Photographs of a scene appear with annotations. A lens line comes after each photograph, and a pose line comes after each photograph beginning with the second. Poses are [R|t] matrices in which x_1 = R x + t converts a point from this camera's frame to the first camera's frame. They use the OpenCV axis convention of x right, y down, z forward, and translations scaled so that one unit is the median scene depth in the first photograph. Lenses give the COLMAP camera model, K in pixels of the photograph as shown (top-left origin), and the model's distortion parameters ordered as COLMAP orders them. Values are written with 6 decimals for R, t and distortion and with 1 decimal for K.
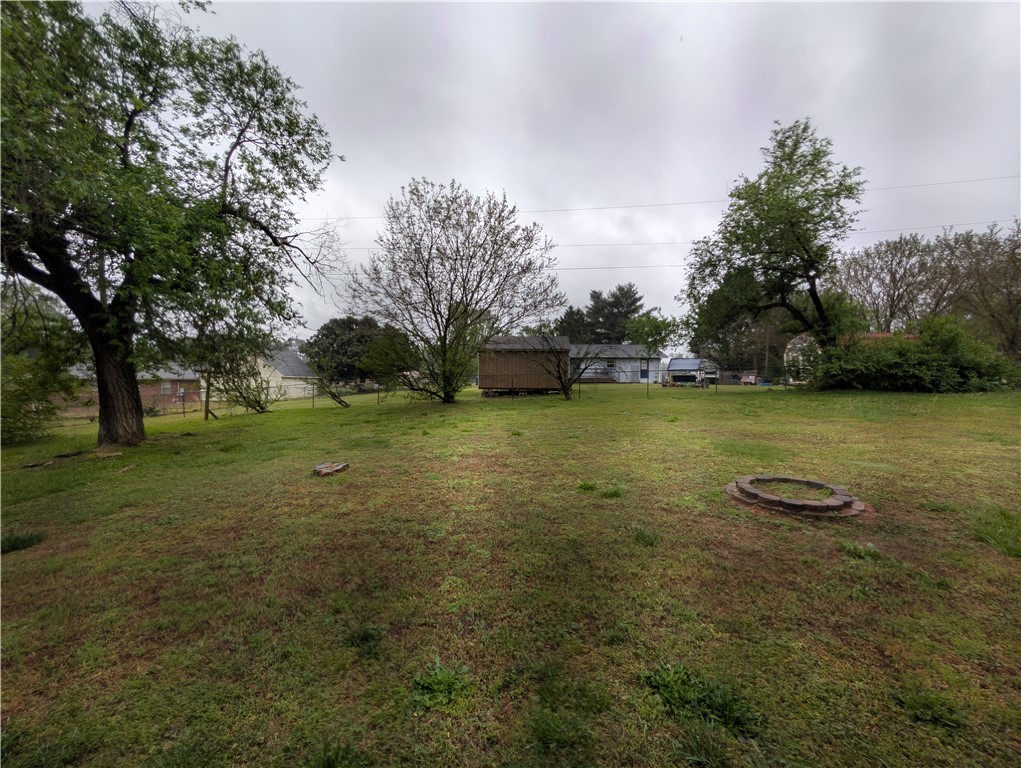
lens RADIAL K [[386.0, 0, 509.3], [0, 386.0, 386.7], [0, 0, 1]] dist [-0.000075, 0.000240]
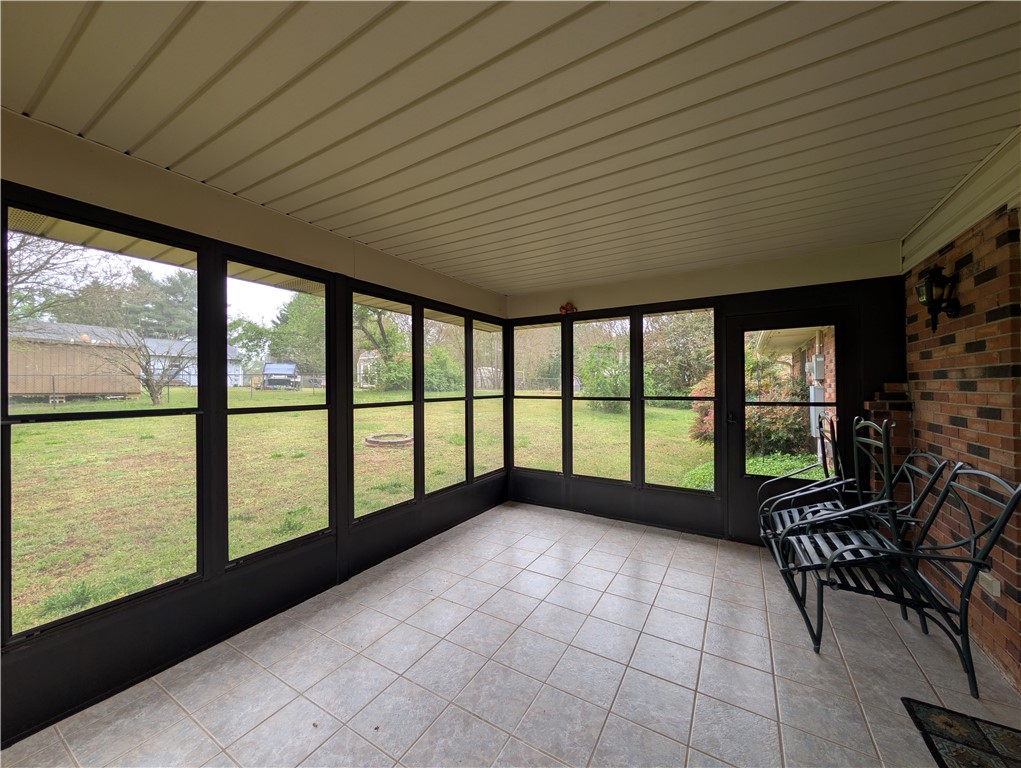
lens RADIAL K [[386.0, 0, 509.3], [0, 386.0, 386.7], [0, 0, 1]] dist [-0.000075, 0.000240]
pose [[0.526423, -0.000790, 0.850222, -0.180645], [0.008454, 0.999955, -0.004305, 0.003014], [-0.850180, 0.009455, 0.526406, -0.163144]]
